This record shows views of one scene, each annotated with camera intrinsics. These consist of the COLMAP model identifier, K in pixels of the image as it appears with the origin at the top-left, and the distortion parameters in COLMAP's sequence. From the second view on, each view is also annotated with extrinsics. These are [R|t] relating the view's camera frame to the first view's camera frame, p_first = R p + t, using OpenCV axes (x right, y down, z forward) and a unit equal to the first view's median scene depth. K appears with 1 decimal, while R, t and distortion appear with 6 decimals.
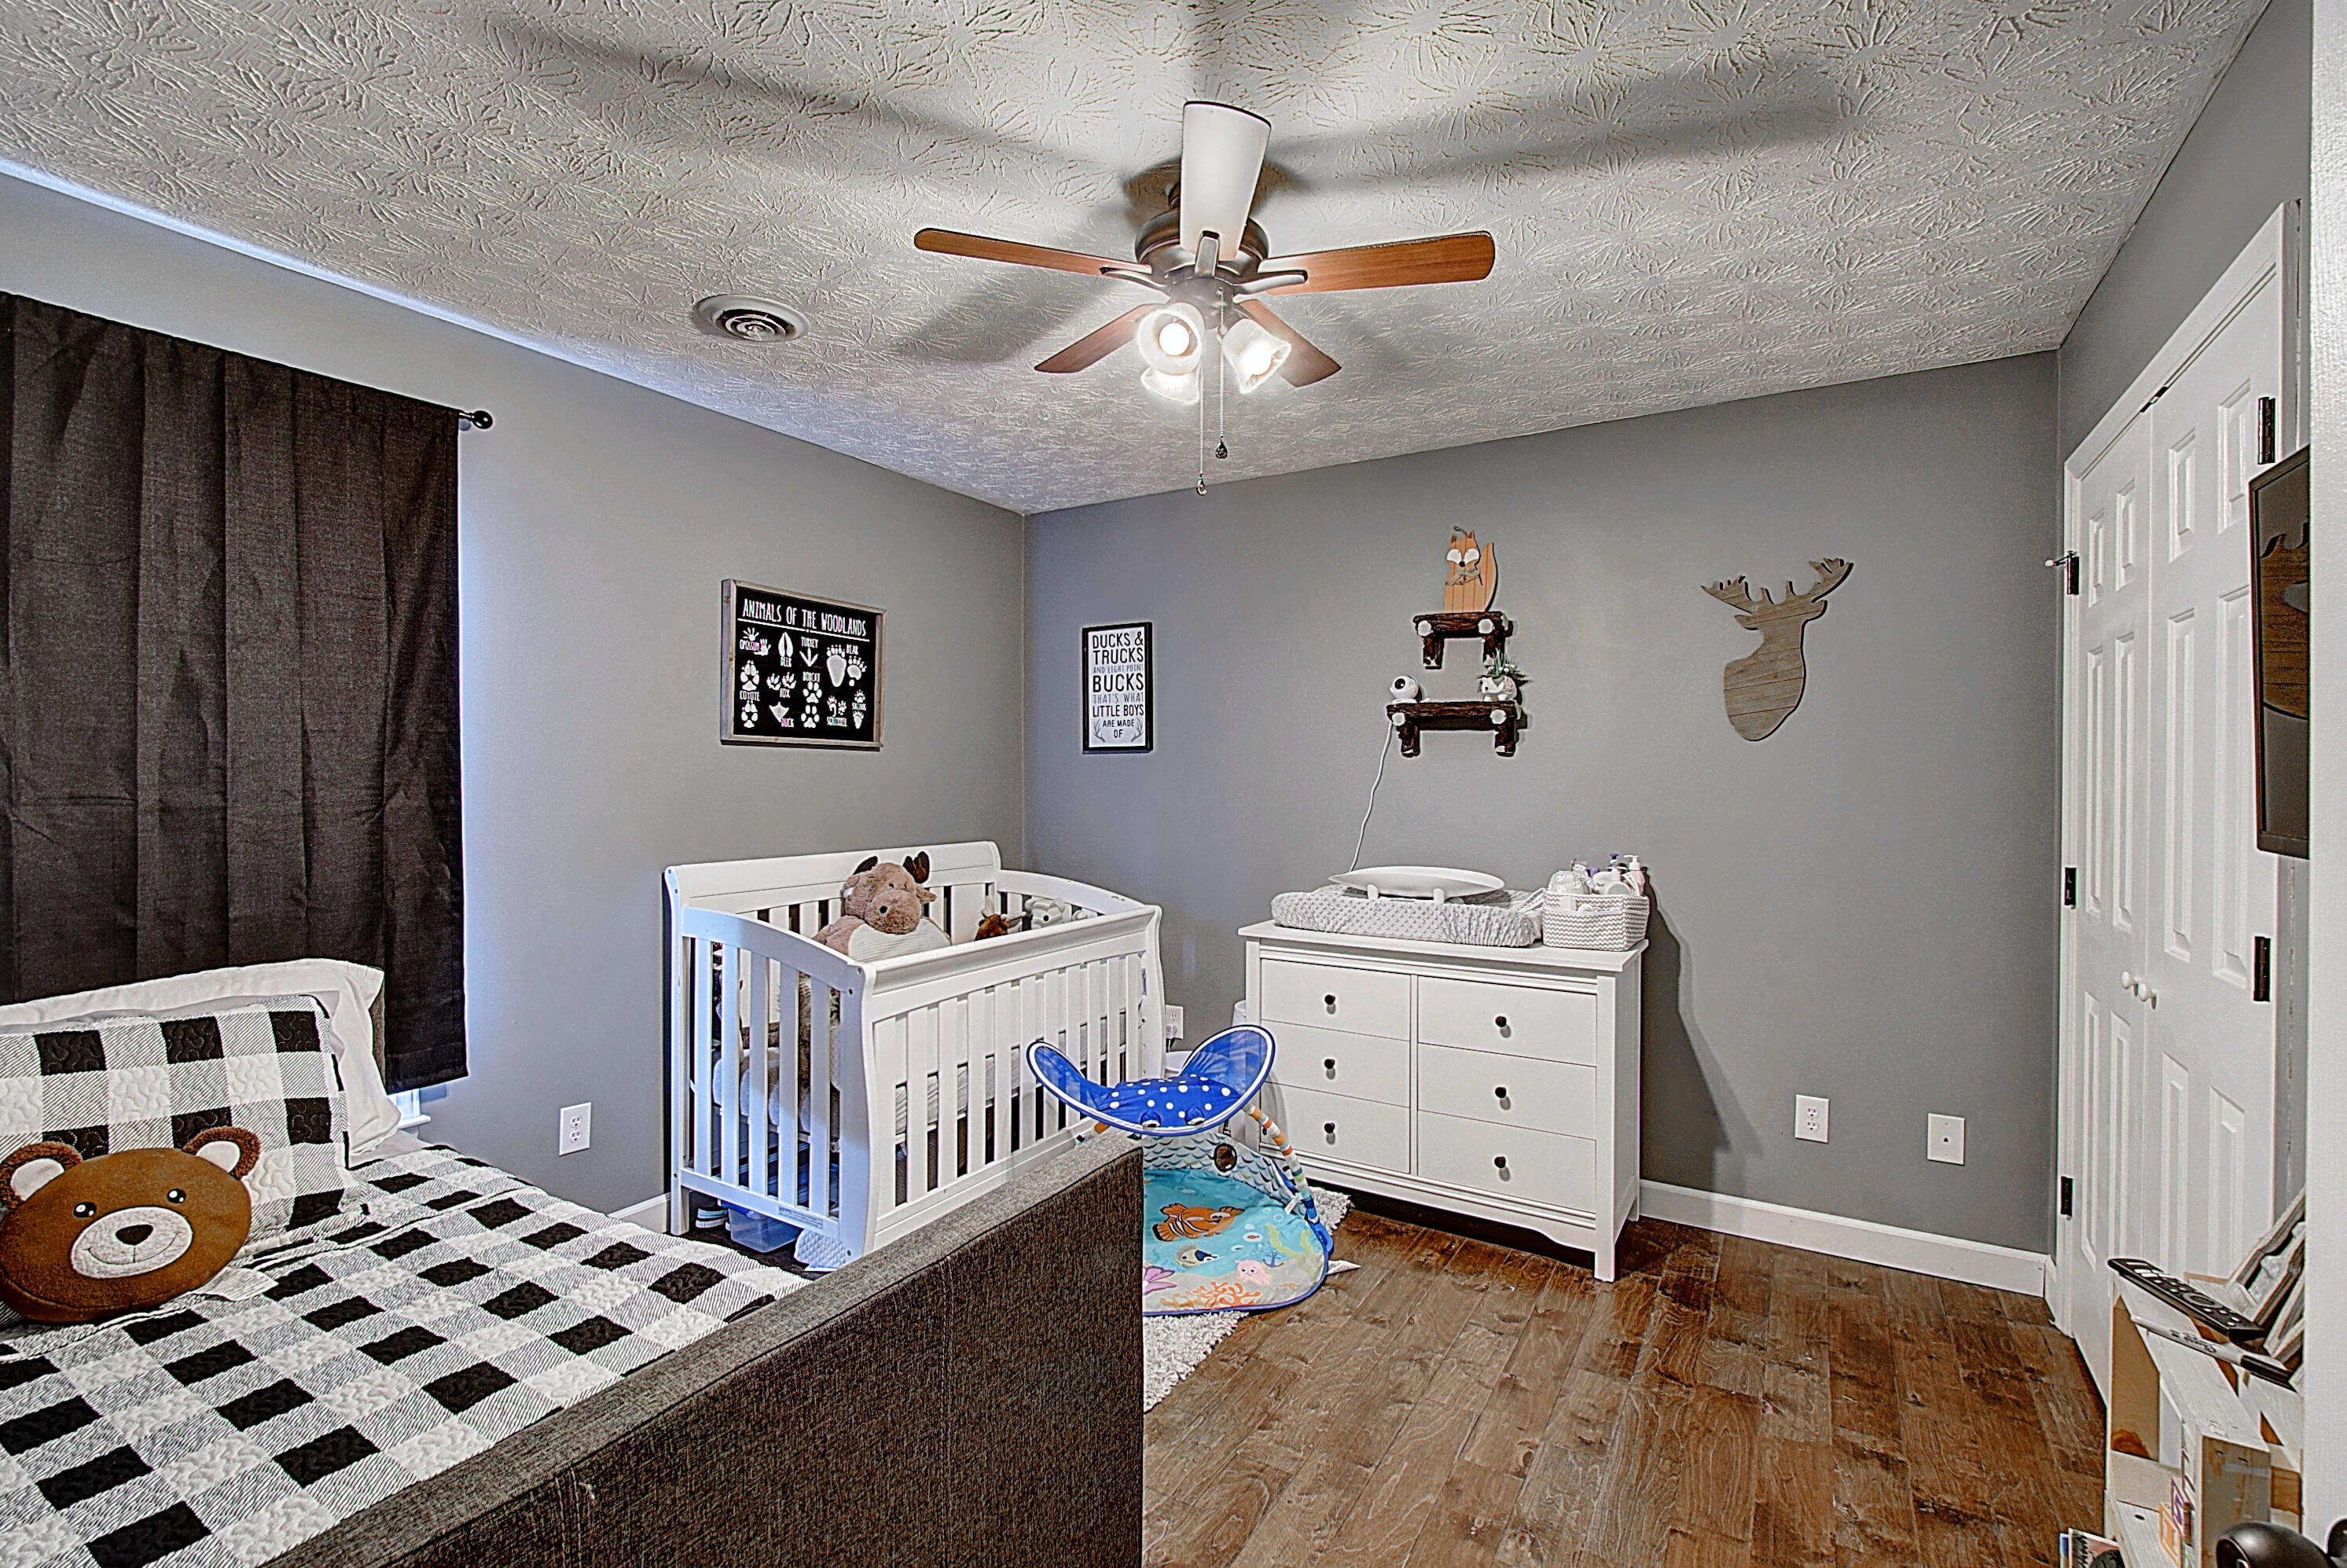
lens RADIAL K [[1040.6, 0, 1175.2], [0, 1040.6, 784.3], [0, 0, 1]] dist [-0.008897, -0.002142]
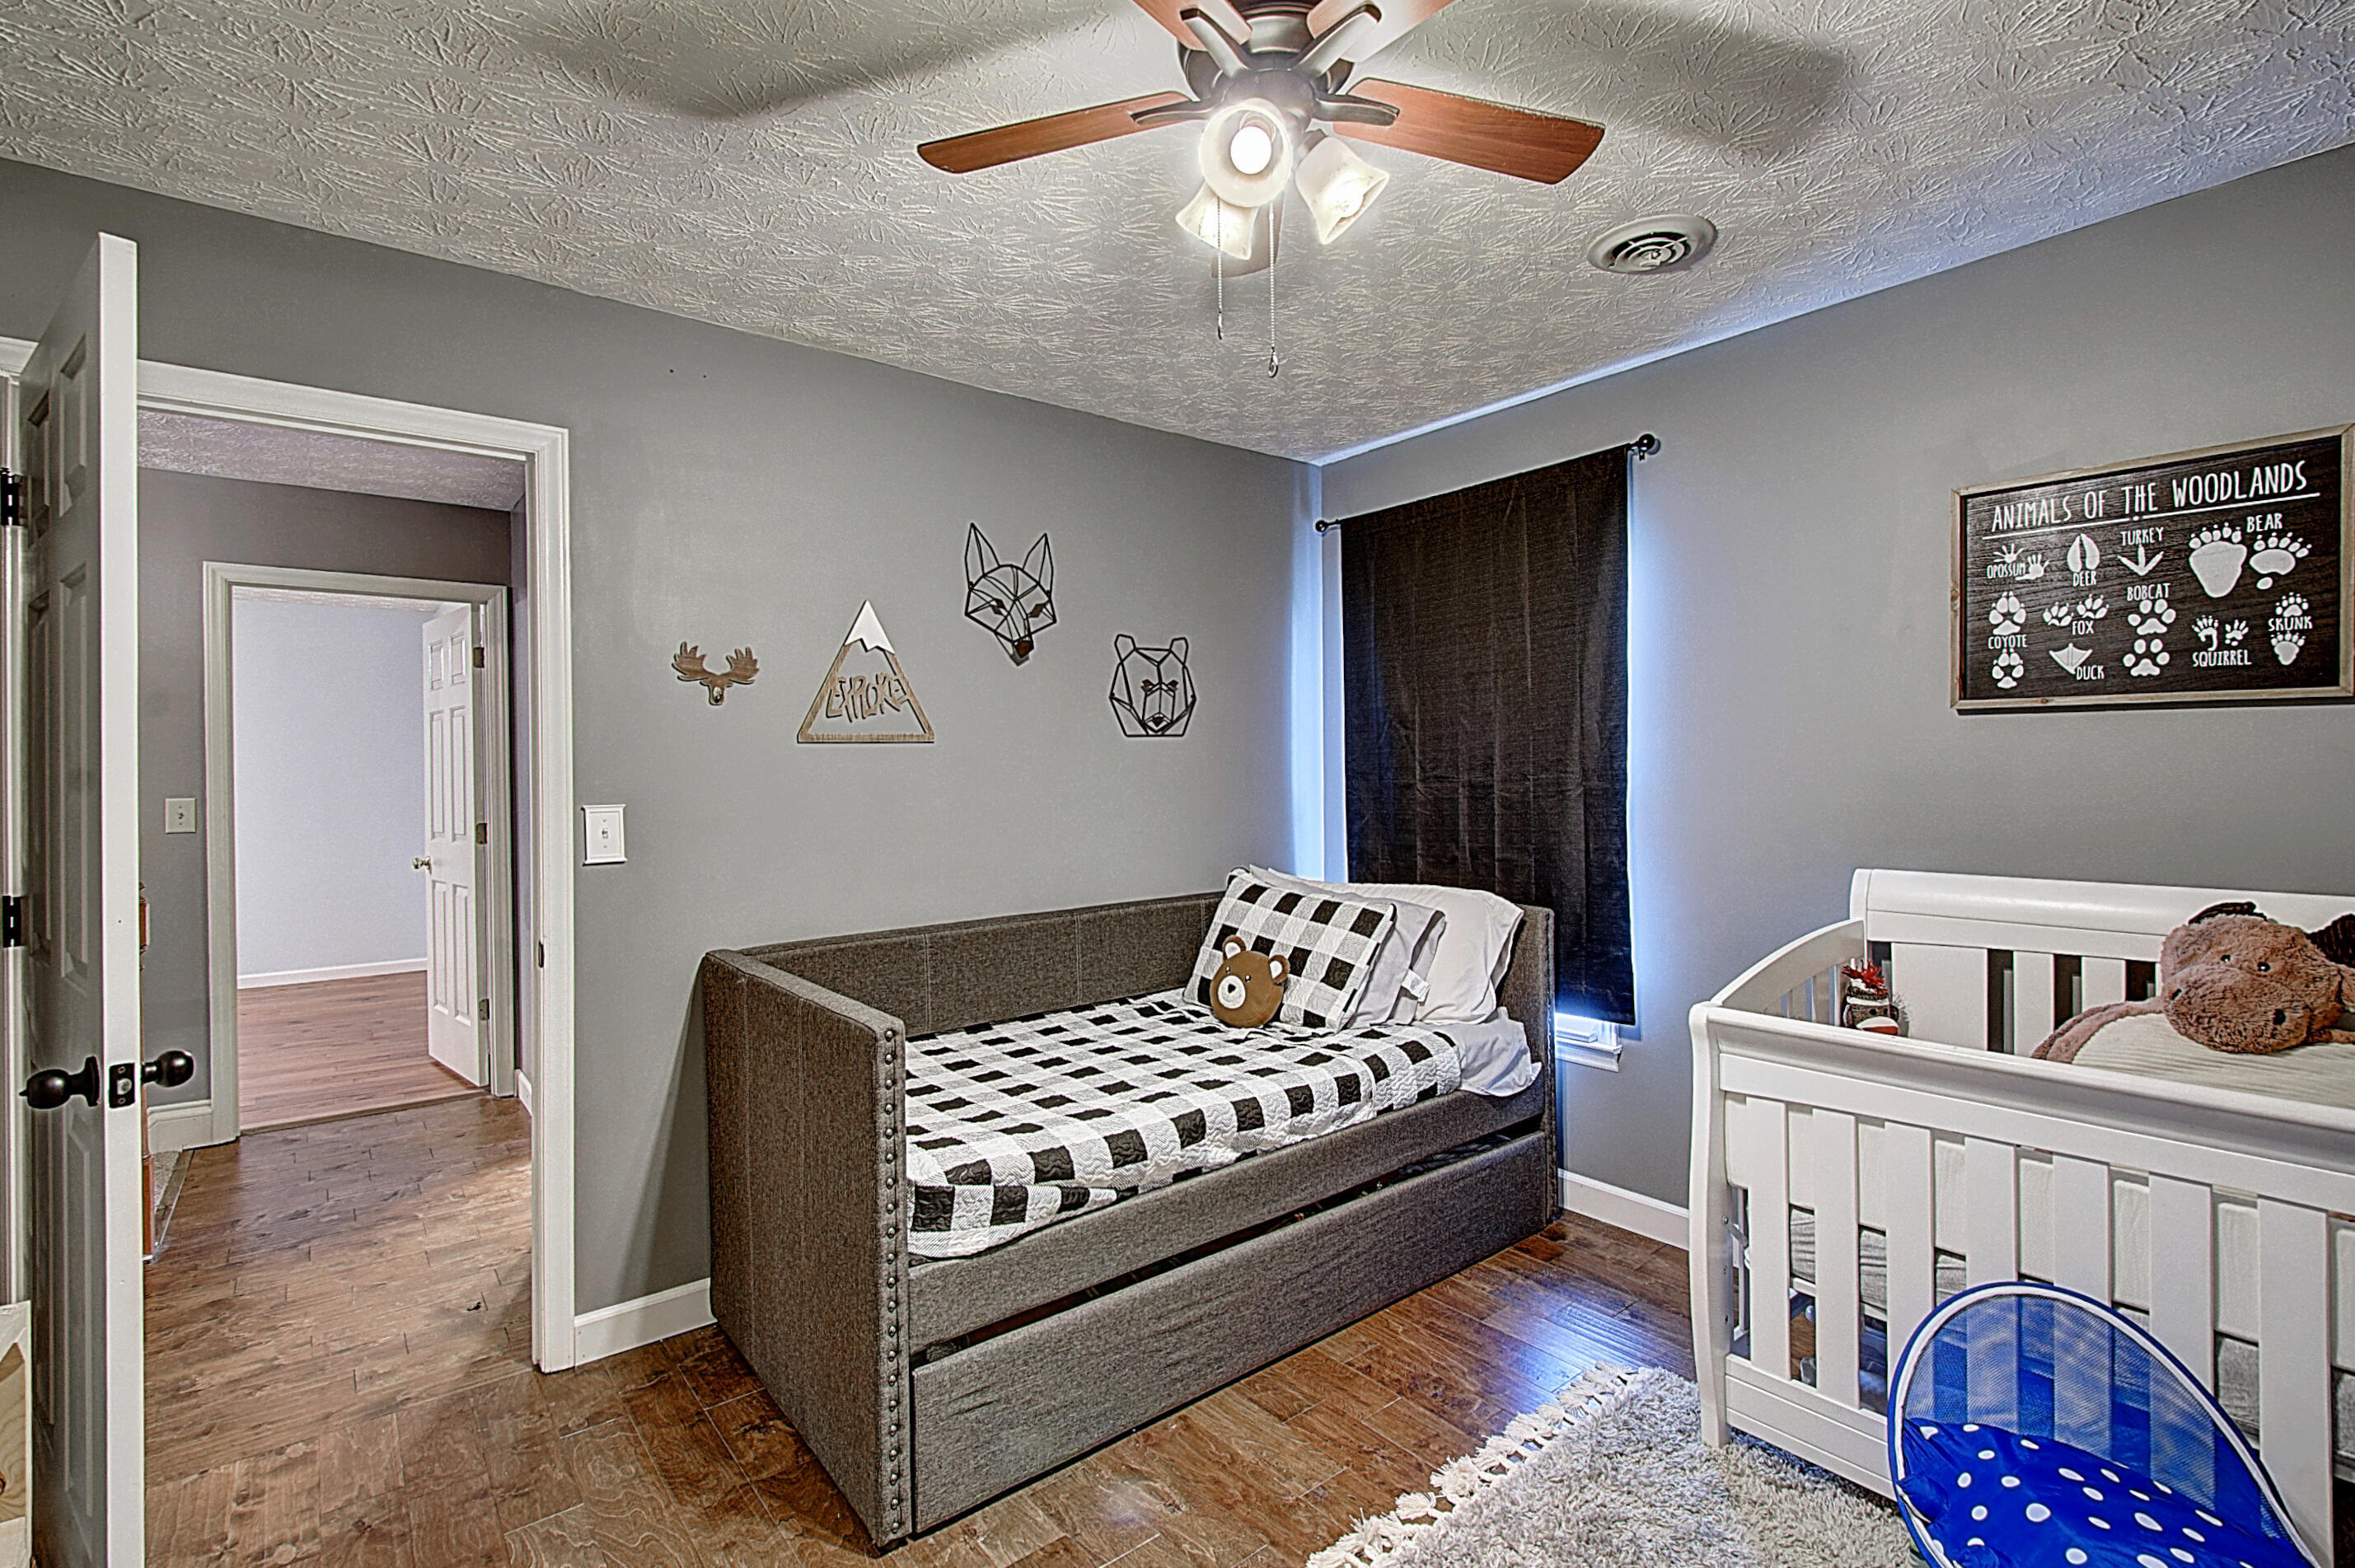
lens RADIAL K [[1038.8, 0, 1176.1], [0, 1038.8, 767.5], [0, 0, 1]] dist [-0.000540, -0.005854]
pose [[-0.343917, 0.001964, -0.938998, 0.415121], [0.004815, 0.999988, 0.000329, -0.003504], [0.938988, -0.004408, -0.343923, 0.675259]]
